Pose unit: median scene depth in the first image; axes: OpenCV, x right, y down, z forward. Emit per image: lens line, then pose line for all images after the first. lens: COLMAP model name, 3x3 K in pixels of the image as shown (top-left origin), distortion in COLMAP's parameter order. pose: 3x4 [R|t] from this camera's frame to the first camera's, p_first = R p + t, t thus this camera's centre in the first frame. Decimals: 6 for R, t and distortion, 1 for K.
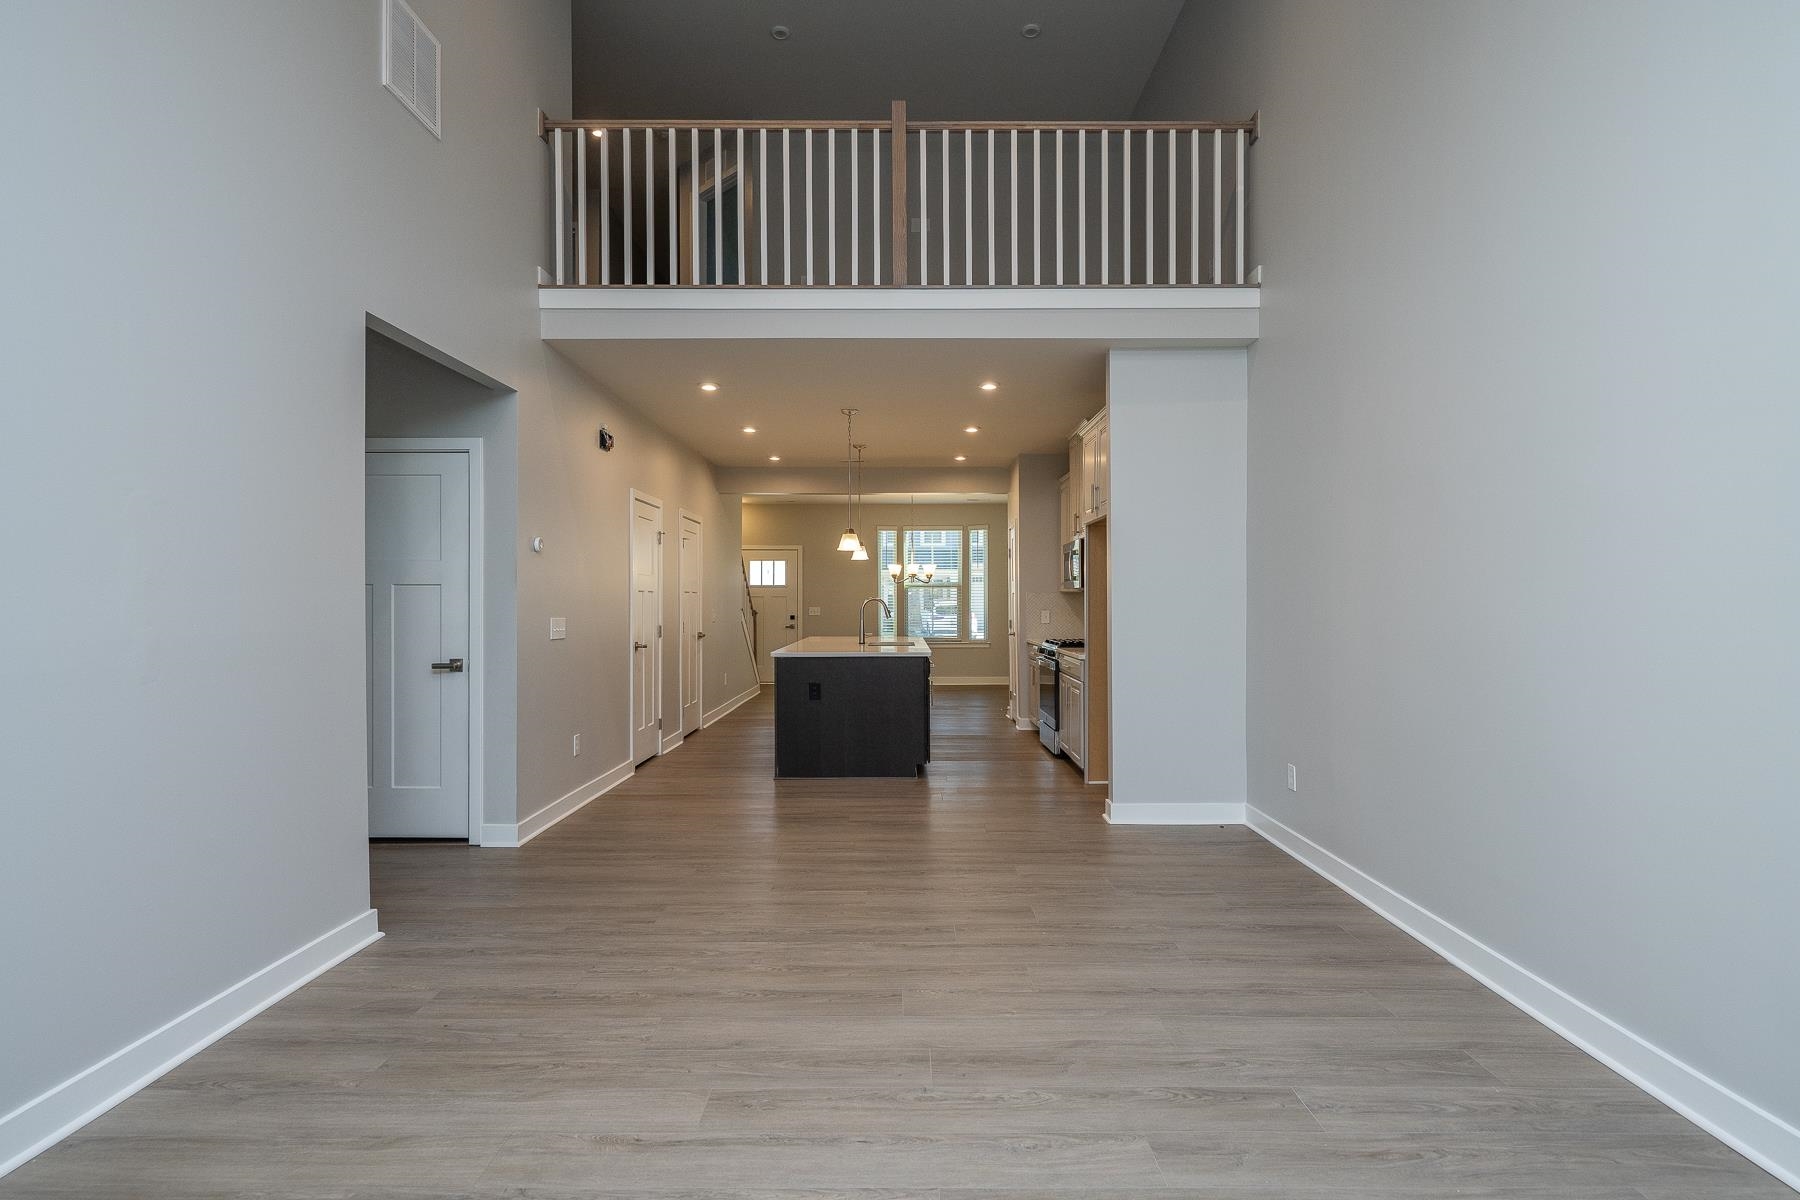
lens RADIAL K [[897.8, 0, 900.0], [0, 897.8, 600.0], [0, 0, 1]] dist [-0.001133, 0.000010]
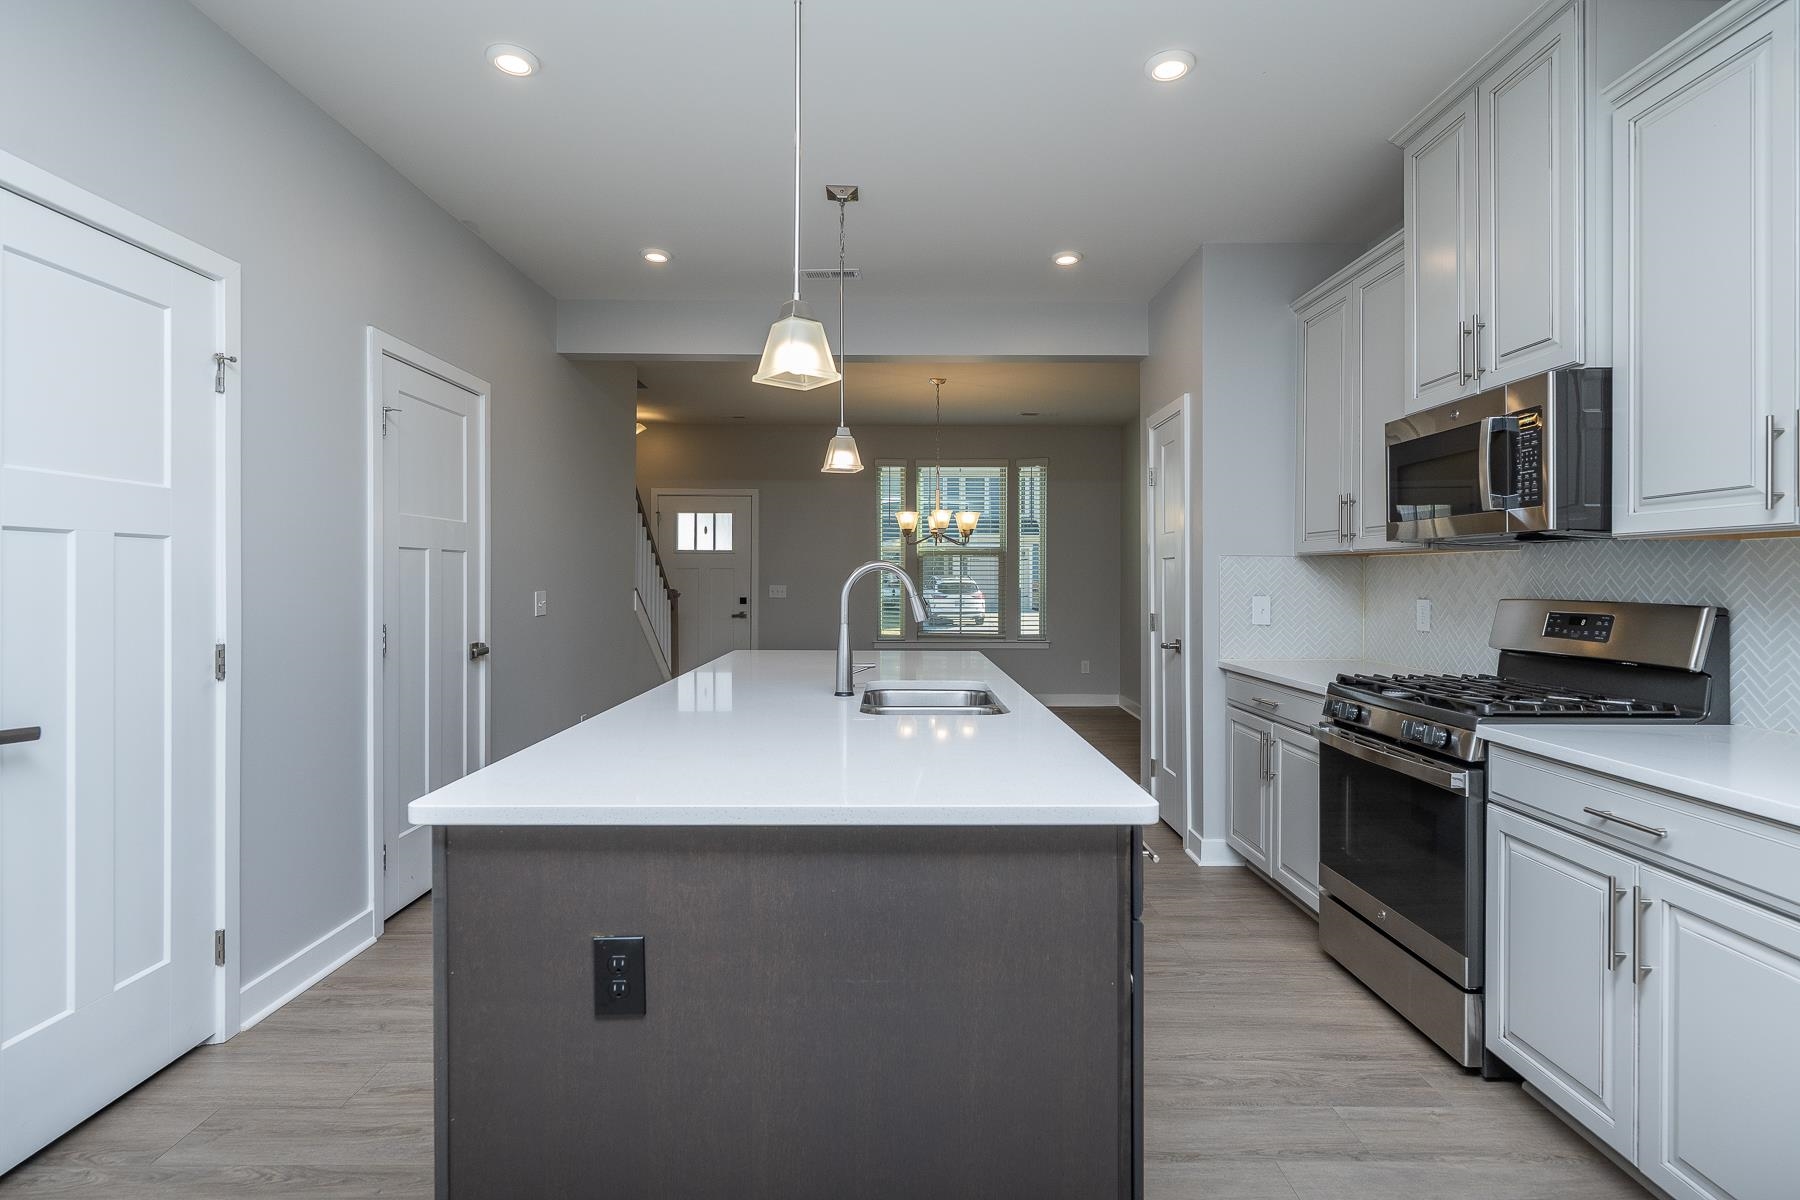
lens RADIAL K [[880.7, 0, 899.7], [0, 880.7, 579.1], [0, 0, 1]] dist [0.001317, 0.000210]
pose [[0.999937, 0.003805, 0.010563, -0.038533], [-0.003828, 0.999990, 0.002185, 0.005611], [-0.010555, -0.002225, 0.999942, 1.014023]]
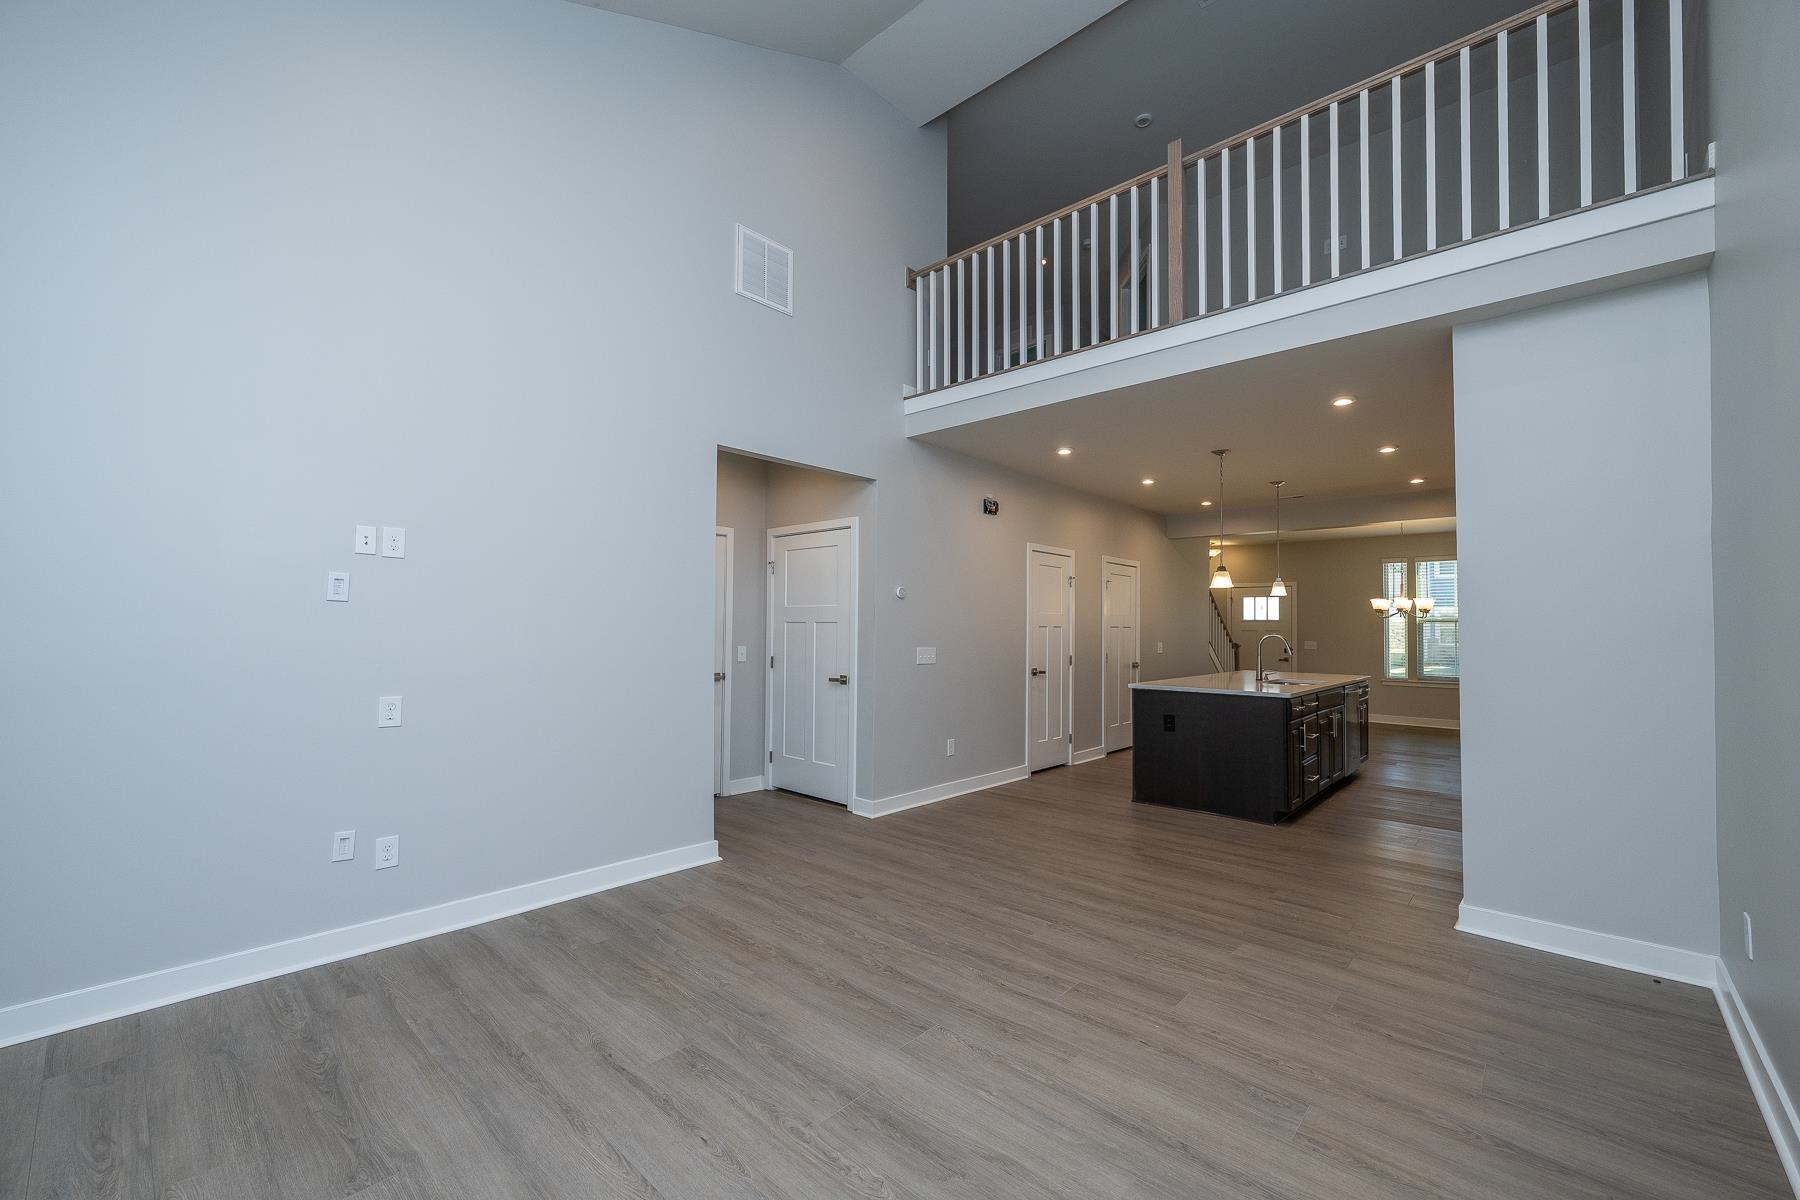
lens RADIAL K [[721.2, 0, 900.1], [0, 721.2, 609.8], [0, 0, 1]] dist [0.001204, 0.000344]
pose [[0.740944, -0.009256, -0.671503, 0.308235], [-0.009657, 0.999655, -0.024435, -0.009264], [0.671497, 0.024590, 0.740599, 0.208473]]
